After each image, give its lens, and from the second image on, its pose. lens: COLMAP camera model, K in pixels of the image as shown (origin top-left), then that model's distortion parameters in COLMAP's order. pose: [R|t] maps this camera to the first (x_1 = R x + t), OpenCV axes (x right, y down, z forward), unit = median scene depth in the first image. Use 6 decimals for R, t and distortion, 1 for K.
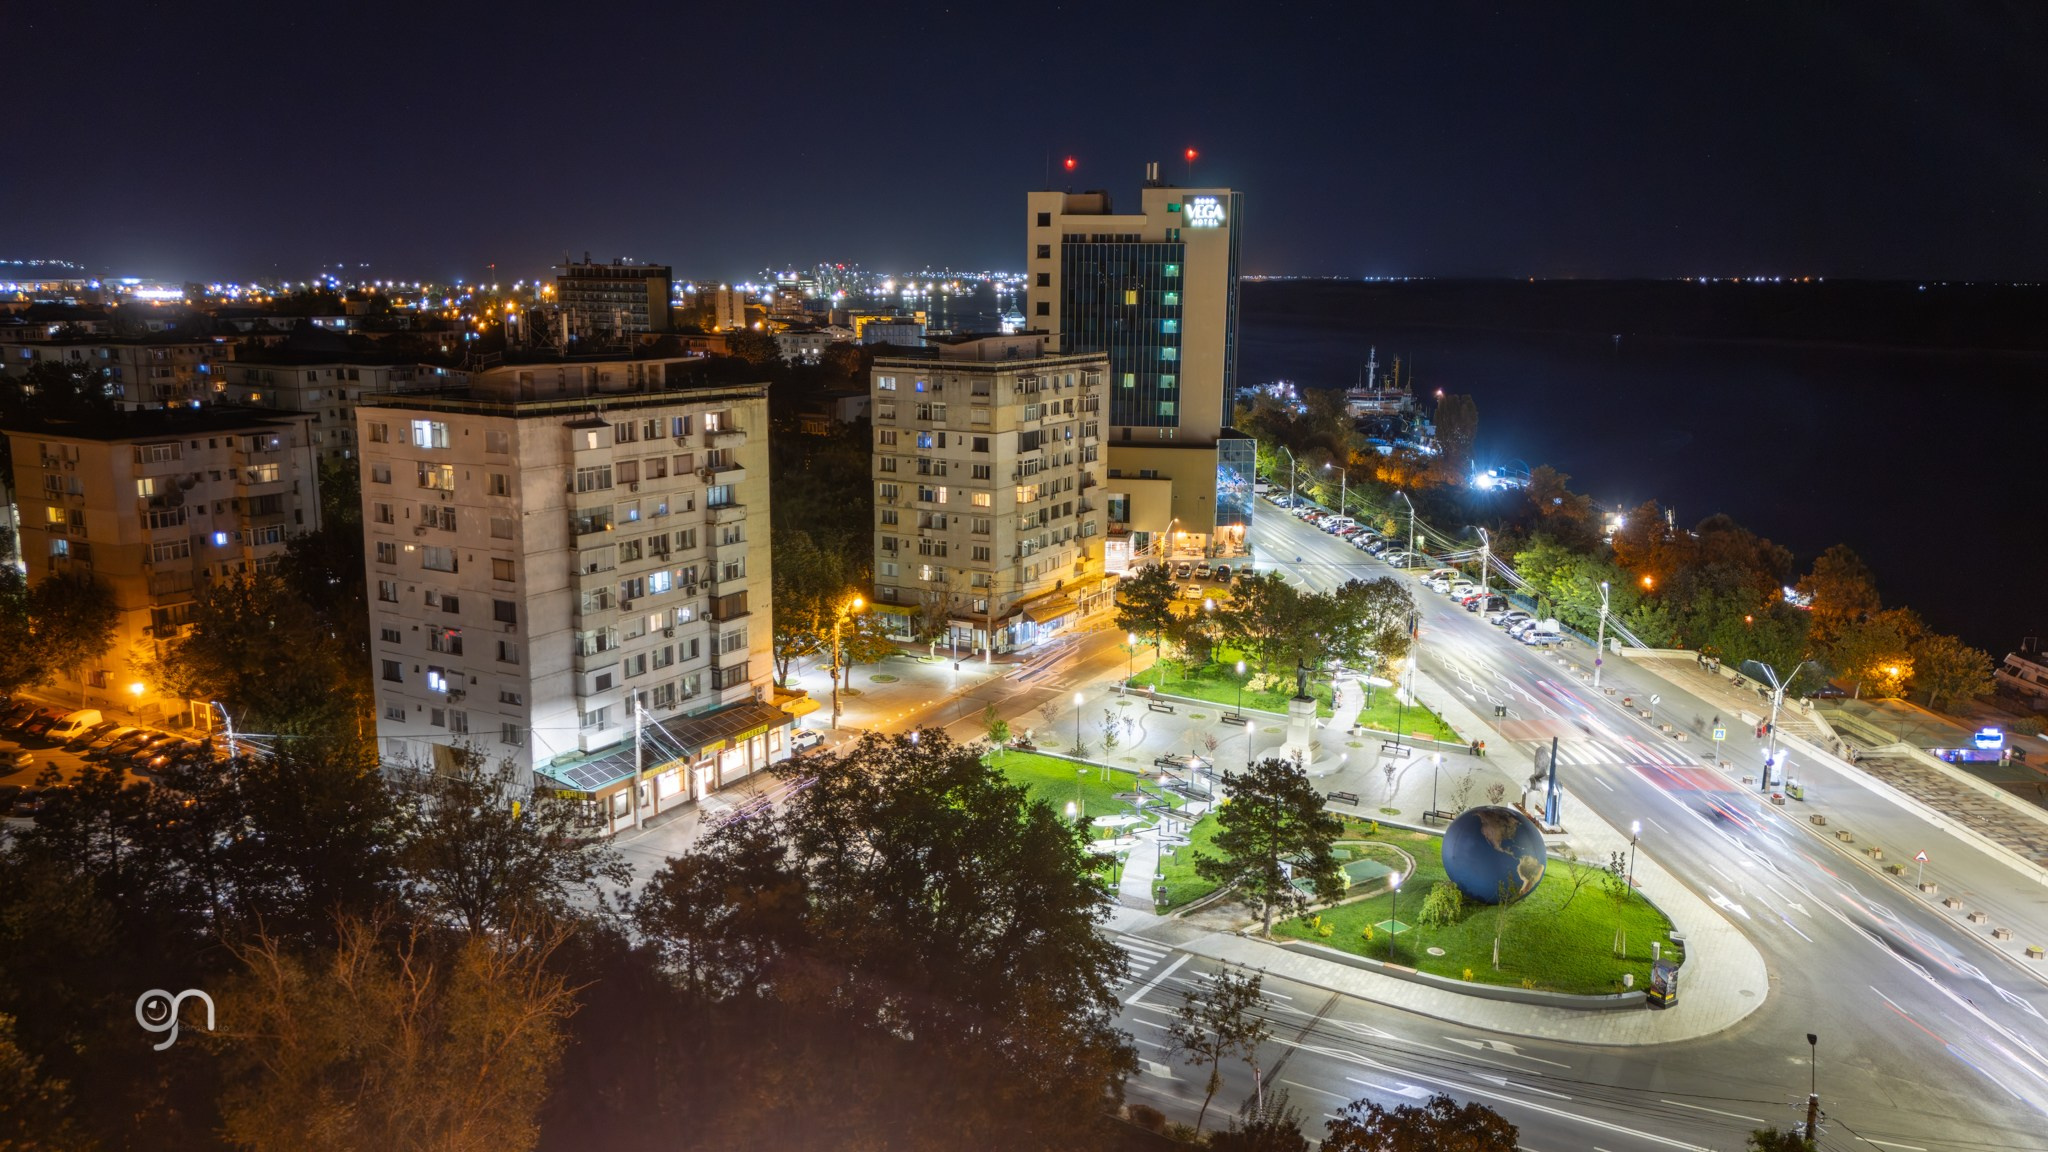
lens RADIAL K [[1480.4, 0, 1009.0], [0, 1480.4, 590.4], [0, 0, 1]] dist [0.055477, -0.030885]
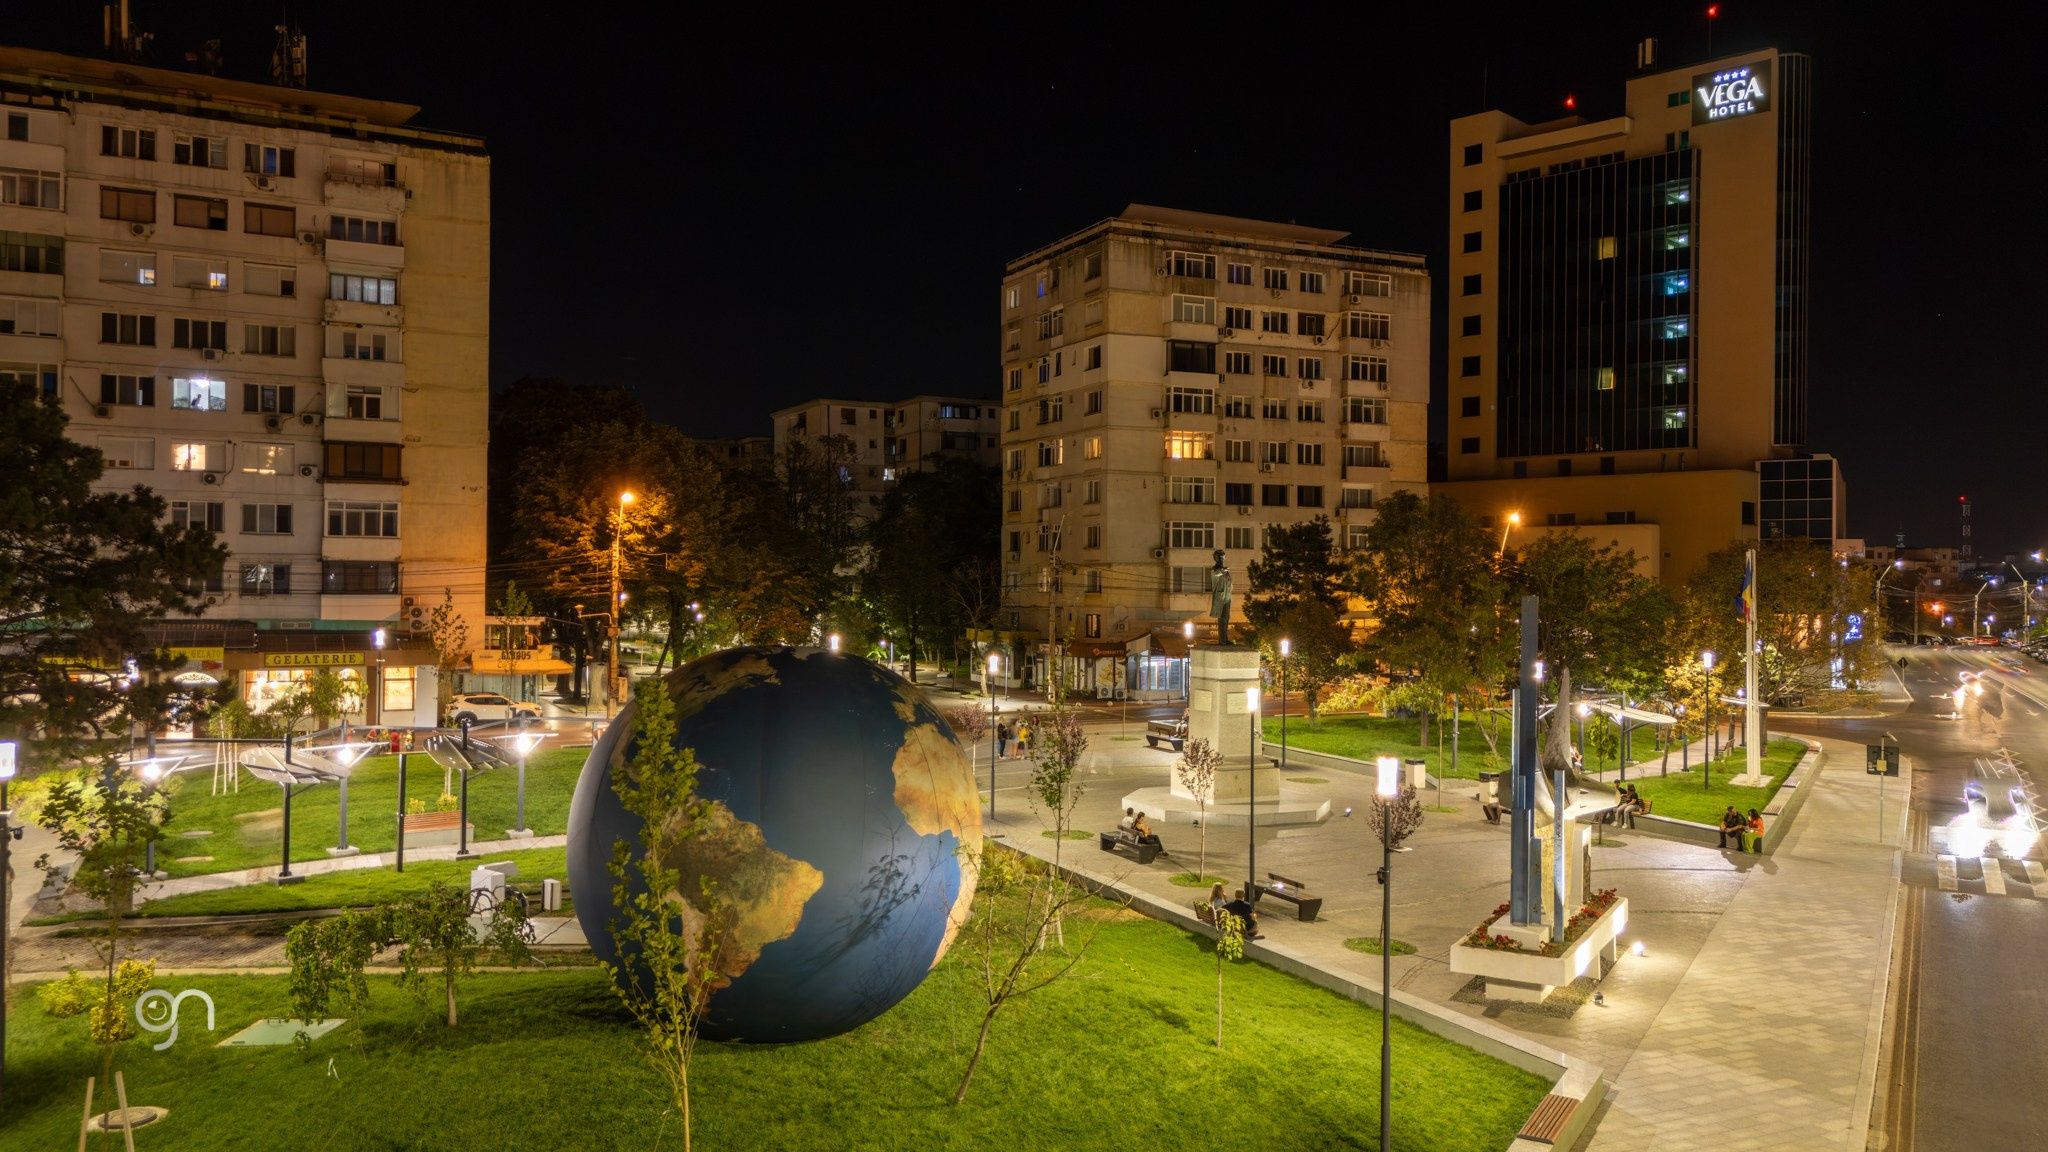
lens RADIAL K [[1480.4, 0, 1036.3], [0, 1480.4, 555.2], [0, 0, 1]] dist [0.055477, -0.030885]
pose [[0.825949, -0.014846, -0.563549, 0.281919], [-0.118728, 0.972651, -0.199632, 0.098950], [0.551100, 0.231795, 0.801598, 0.468445]]
